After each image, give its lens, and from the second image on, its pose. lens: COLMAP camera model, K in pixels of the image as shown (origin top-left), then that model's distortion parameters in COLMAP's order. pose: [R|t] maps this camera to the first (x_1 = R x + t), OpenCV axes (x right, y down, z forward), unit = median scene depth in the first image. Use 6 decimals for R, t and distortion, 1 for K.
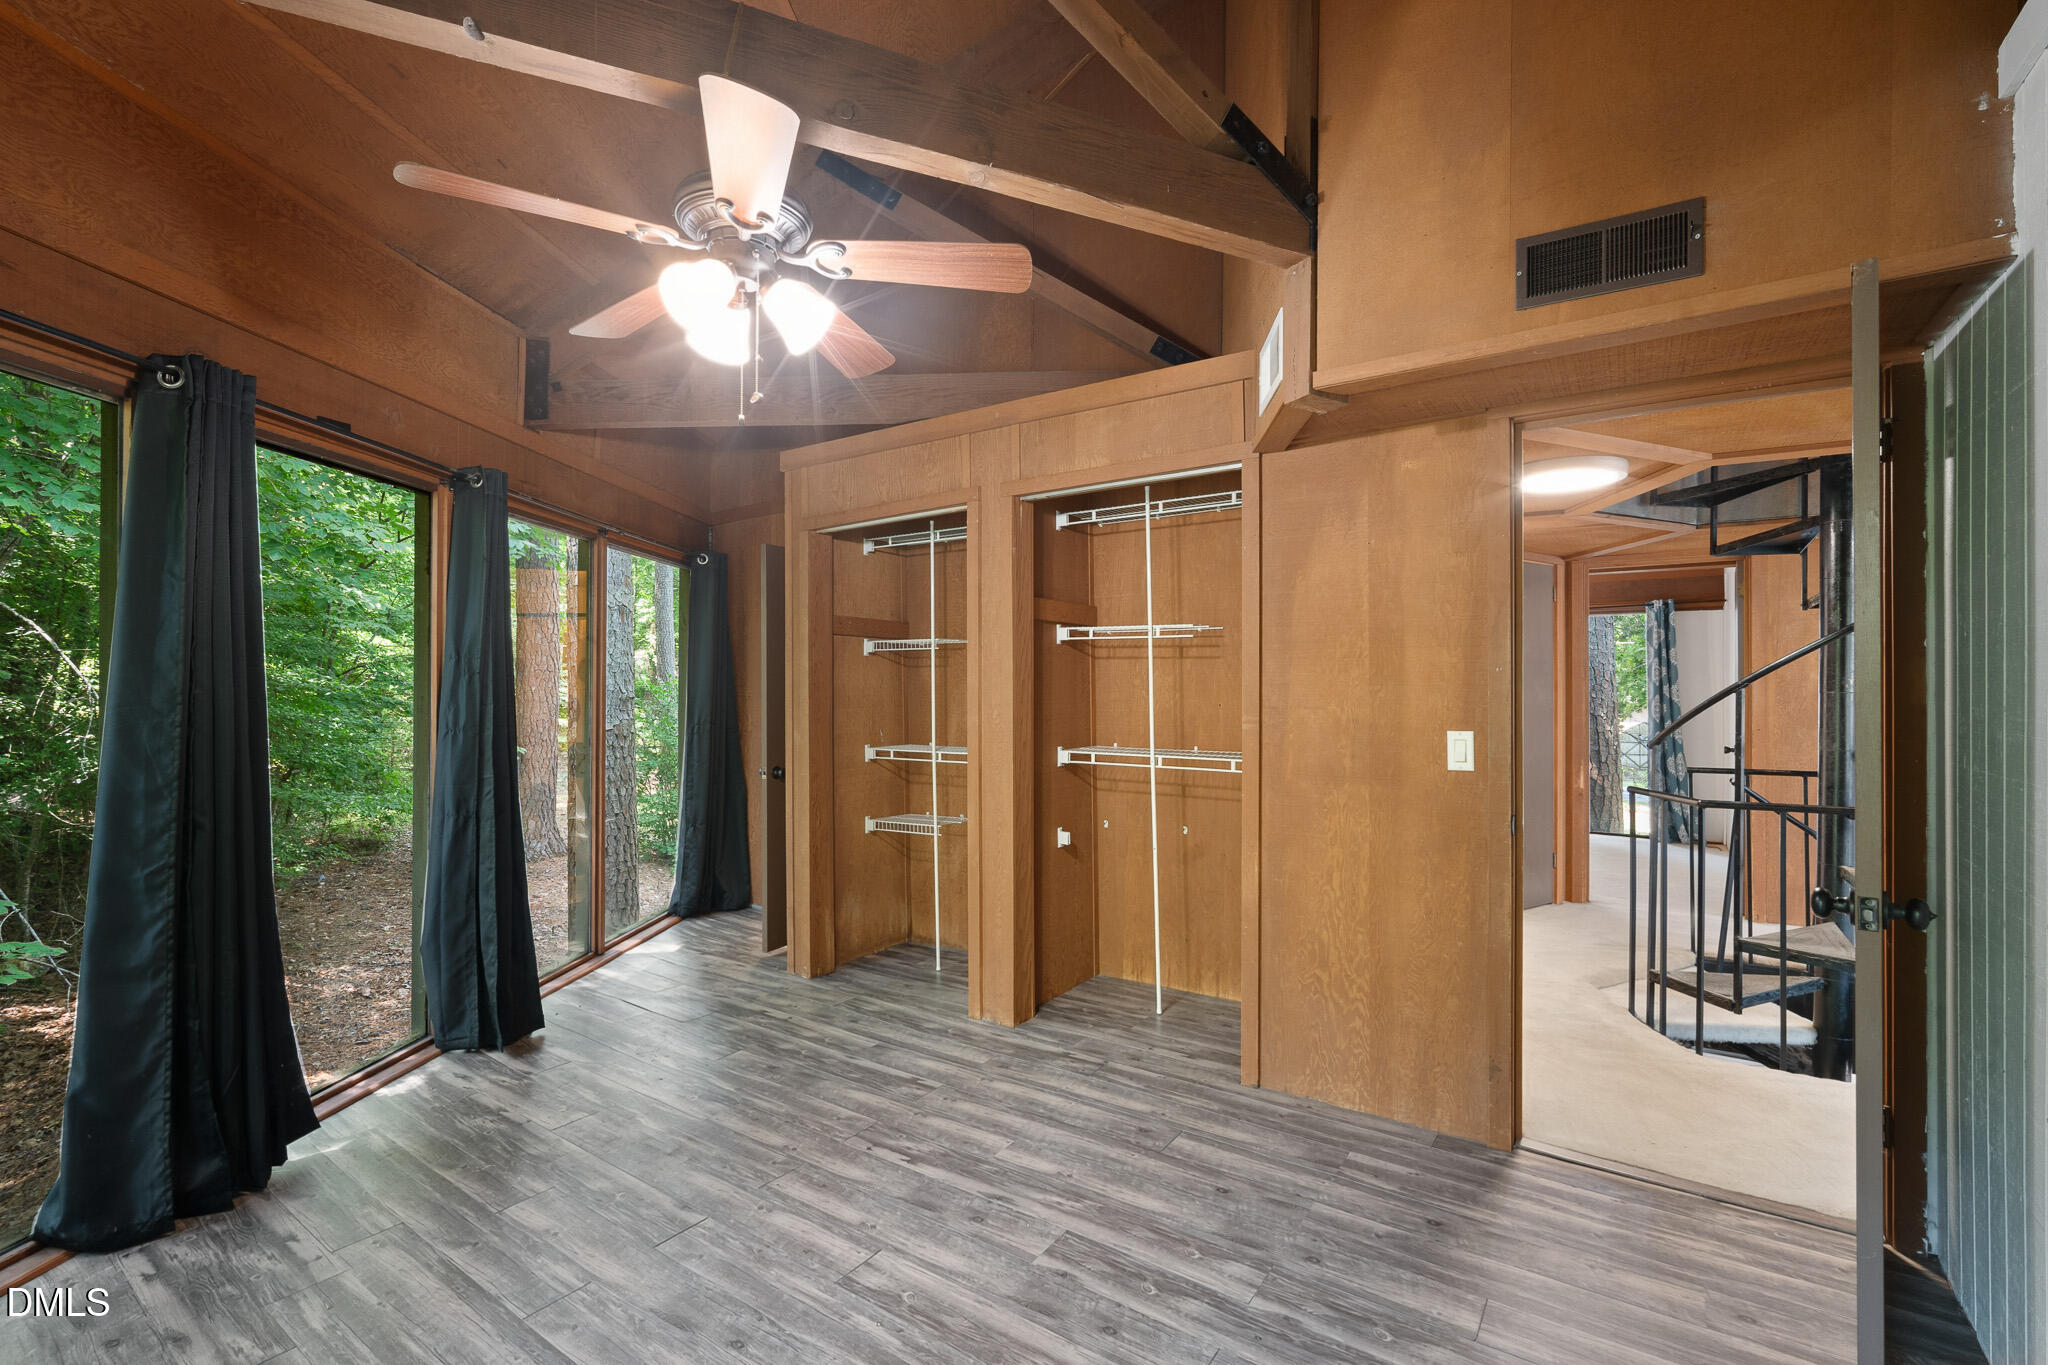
lens RADIAL K [[894.5, 0, 1025.1], [0, 894.5, 669.3], [0, 0, 1]] dist [-0.013334, 0.004612]
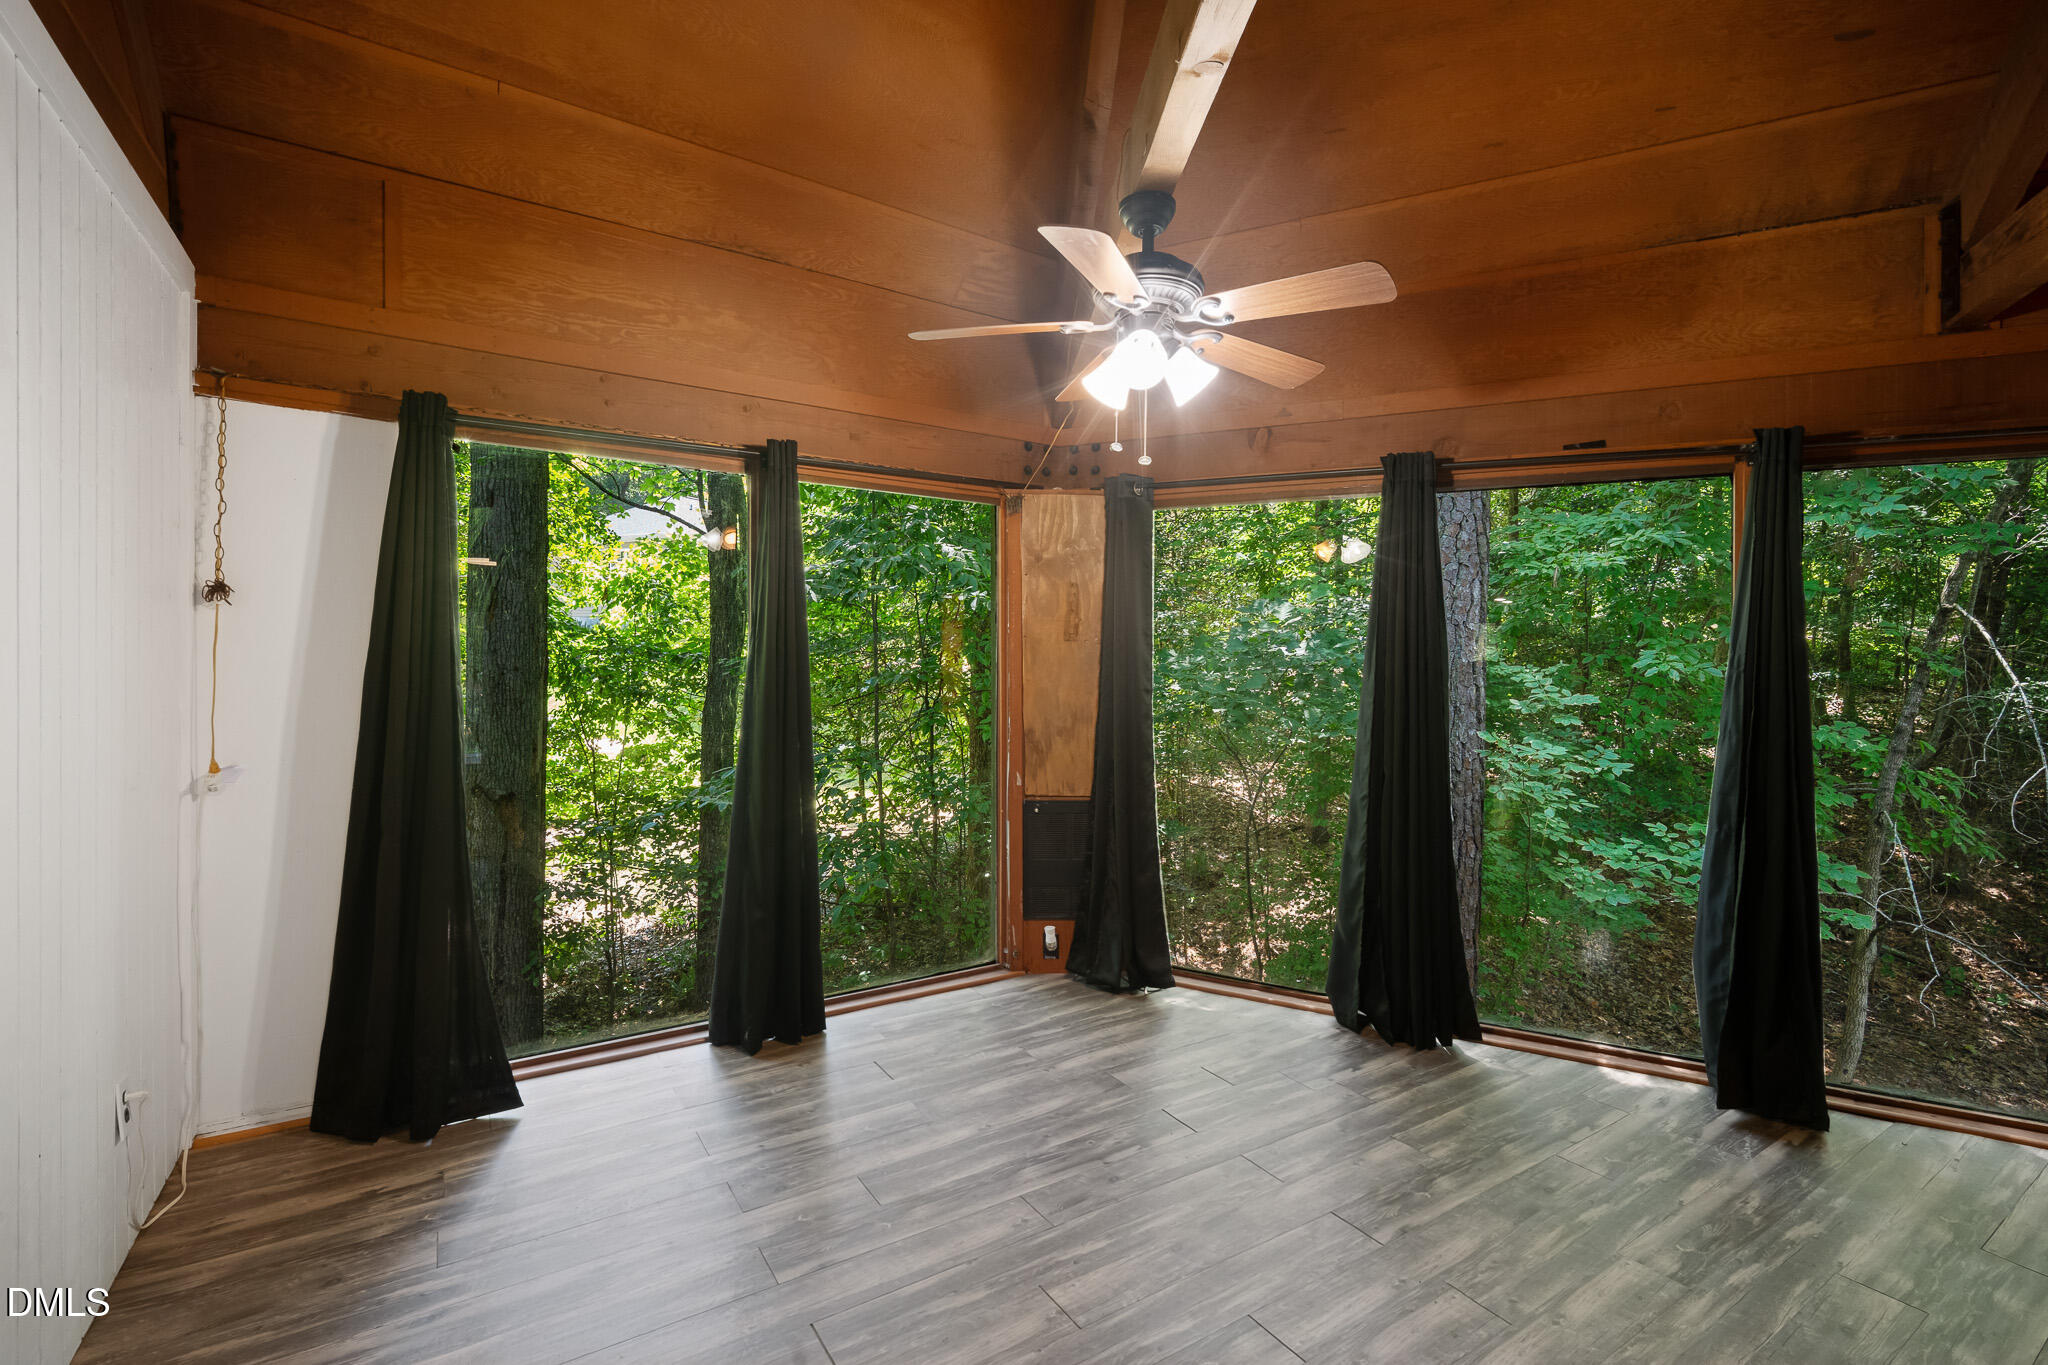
lens RADIAL K [[894.5, 0, 1025.1], [0, 894.5, 669.3], [0, 0, 1]] dist [-0.013334, 0.004612]
pose [[-0.378672, -0.001370, -0.925530, 0.653027], [0.000838, 0.999998, -0.001823, 0.009377], [0.925530, -0.001466, -0.378670, 1.001663]]
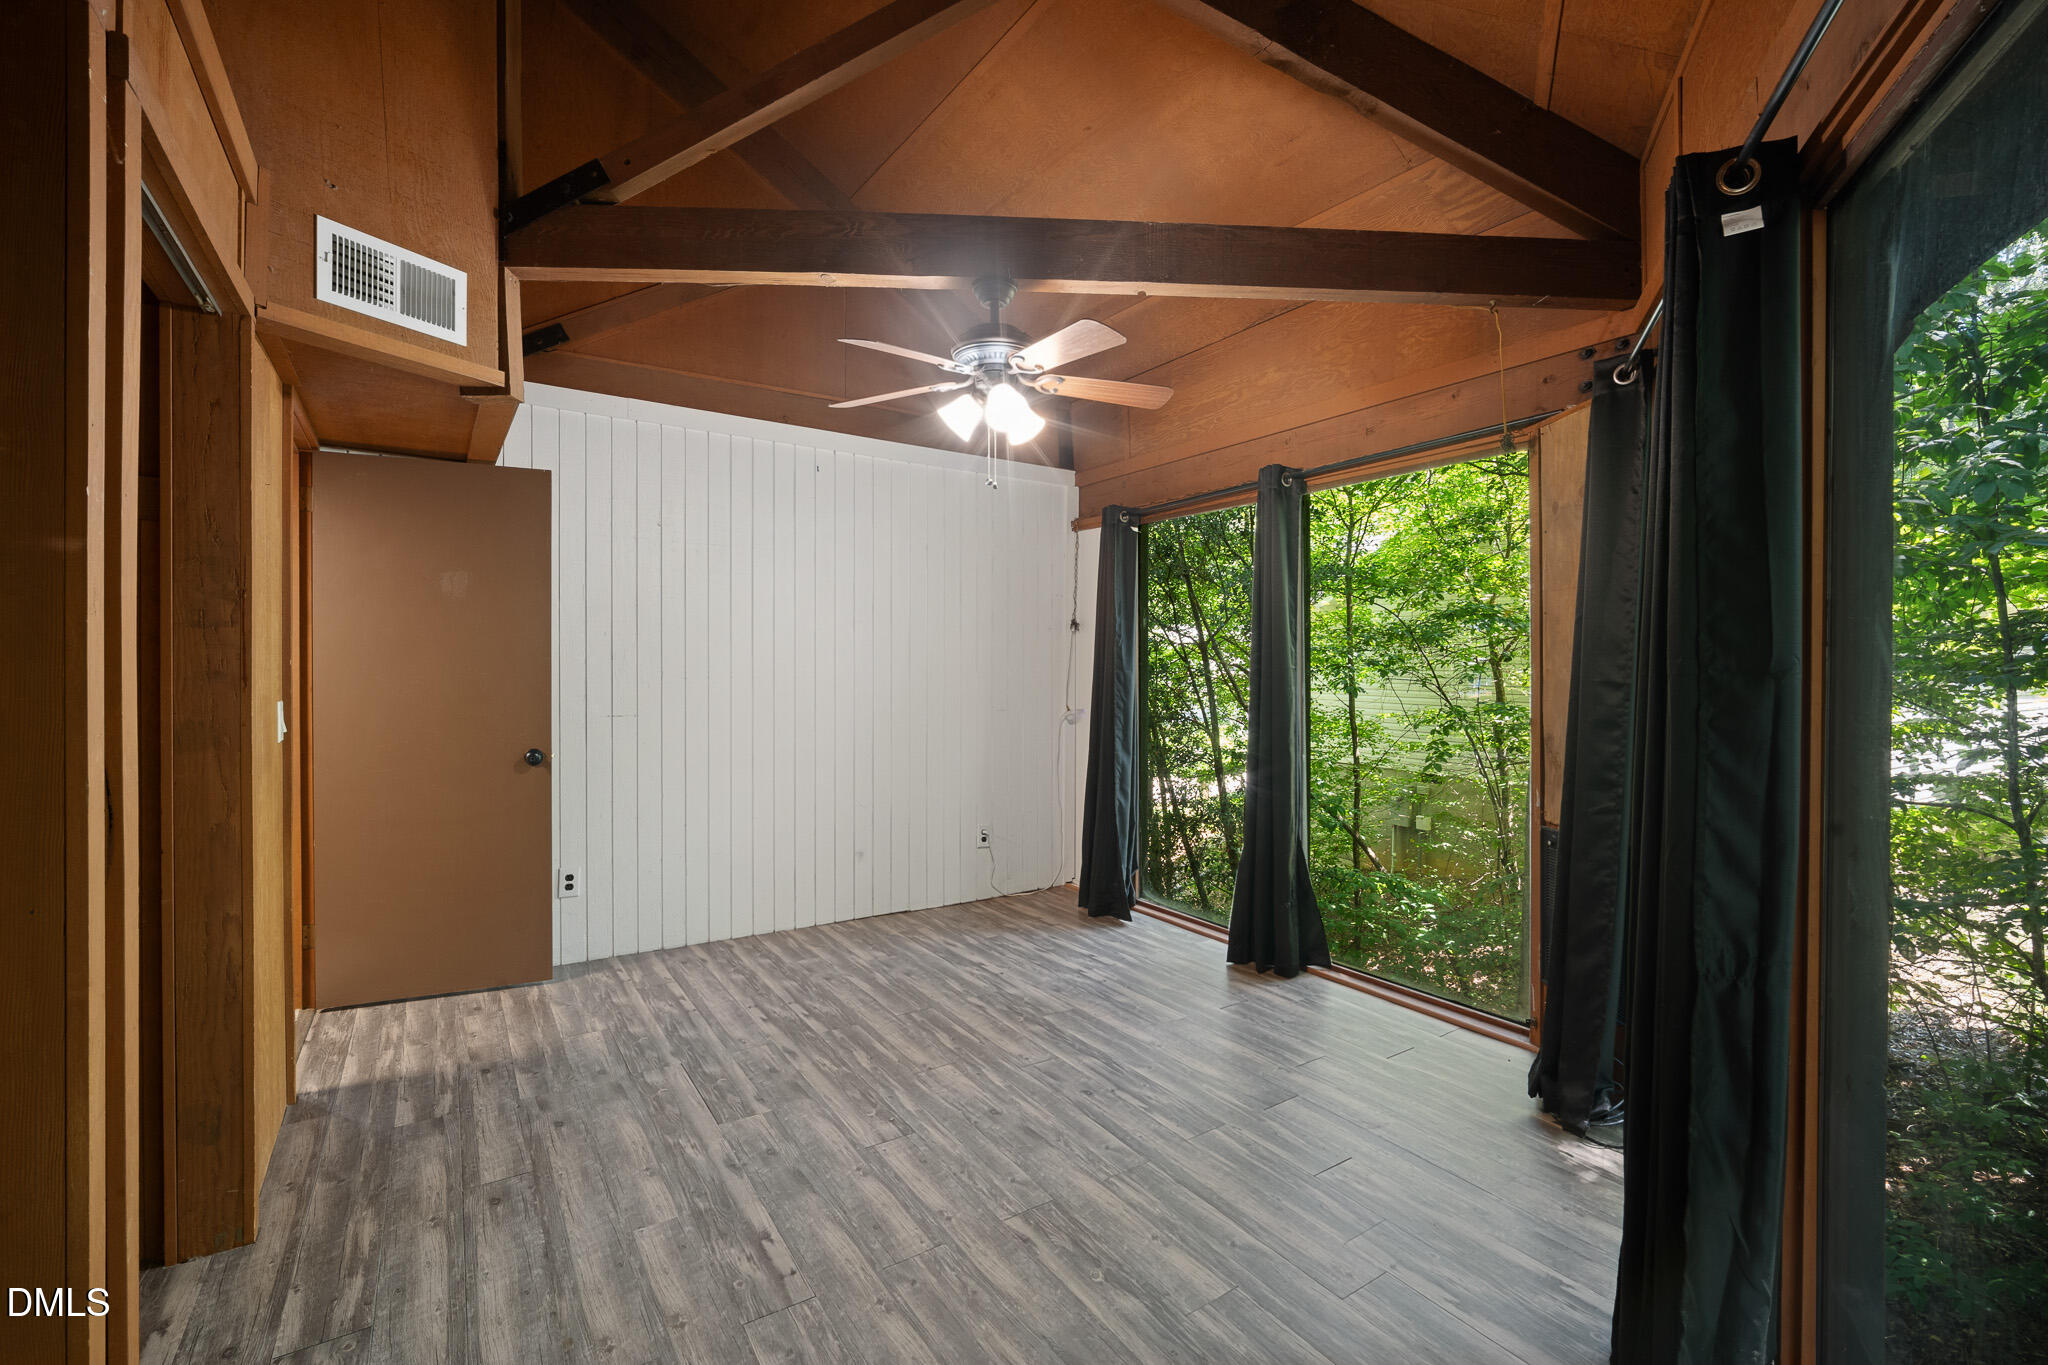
lens RADIAL K [[894.5, 0, 1025.1], [0, 894.5, 669.3], [0, 0, 1]] dist [-0.013334, 0.004612]
pose [[-0.928440, -0.002811, 0.371472, -0.720332], [-0.005967, 0.999955, -0.007345, 0.043574], [-0.371435, -0.009035, -0.928415, 1.855259]]
